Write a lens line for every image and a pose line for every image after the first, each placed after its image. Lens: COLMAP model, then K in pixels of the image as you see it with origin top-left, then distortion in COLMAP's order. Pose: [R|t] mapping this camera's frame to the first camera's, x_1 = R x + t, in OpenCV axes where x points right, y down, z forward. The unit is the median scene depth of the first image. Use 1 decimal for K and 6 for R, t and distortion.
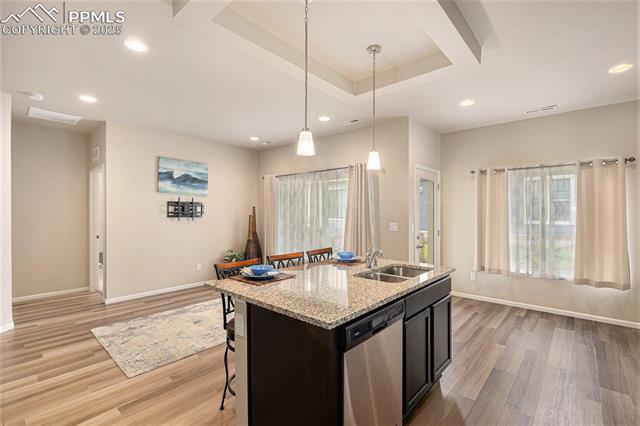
lens RADIAL K [[292.7, 0, 317.3], [0, 292.7, 215.0], [0, 0, 1]] dist [0.013330, -0.000064]
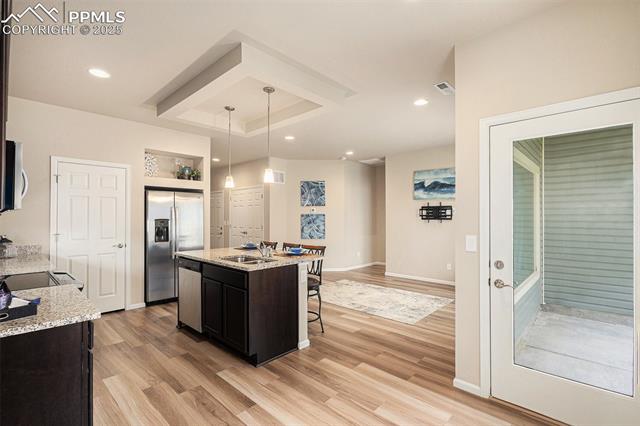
lens RADIAL K [[292.7, 0, 317.3], [0, 292.7, 215.0], [0, 0, 1]] dist [0.013330, -0.000064]
pose [[-0.042215, -0.007628, -0.999079, 0.726472], [-0.004203, 0.999963, -0.007457, -0.000006], [0.999100, 0.003885, -0.042246, 0.618714]]
